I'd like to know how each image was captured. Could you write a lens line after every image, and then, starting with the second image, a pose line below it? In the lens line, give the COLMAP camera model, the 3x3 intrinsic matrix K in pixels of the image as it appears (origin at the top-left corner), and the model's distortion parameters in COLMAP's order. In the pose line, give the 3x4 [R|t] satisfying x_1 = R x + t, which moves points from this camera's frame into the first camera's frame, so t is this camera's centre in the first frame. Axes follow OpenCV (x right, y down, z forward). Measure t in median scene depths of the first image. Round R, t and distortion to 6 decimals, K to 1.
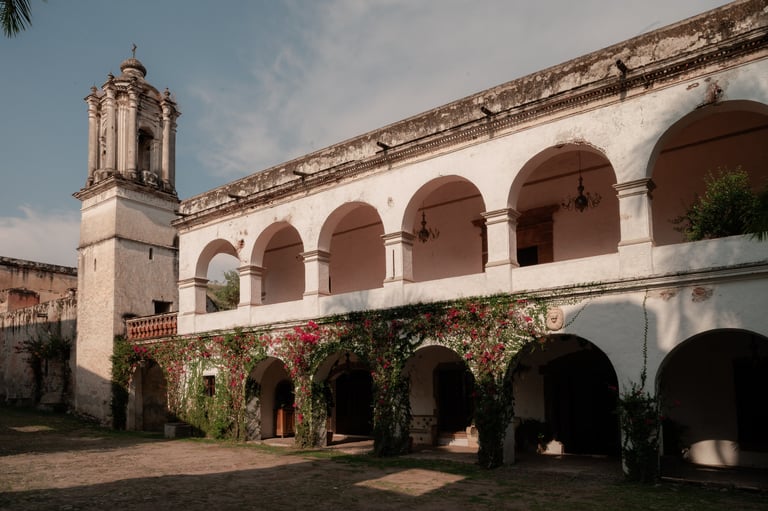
lens RADIAL K [[564.9, 0, 361.6], [0, 564.9, 256.6], [0, 0, 1]] dist [-0.030080, 0.058291]
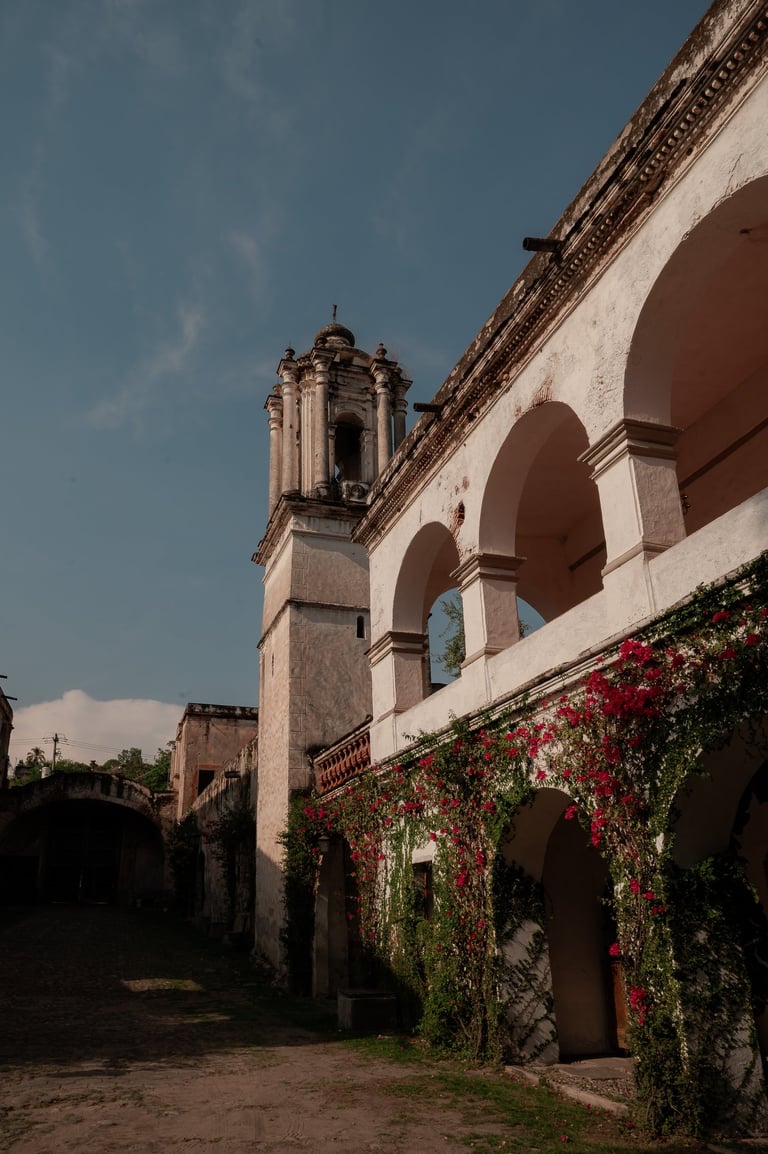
lens RADIAL K [[848.9, 0, 347.7], [0, 848.9, 602.8], [0, 0, 1]] dist [-0.030080, 0.058291]
pose [[0.835844, -0.187616, -0.515911, 0.013431], [0.122821, 0.979875, -0.157355, 0.120858], [0.535051, 0.068159, 0.842066, 0.470253]]
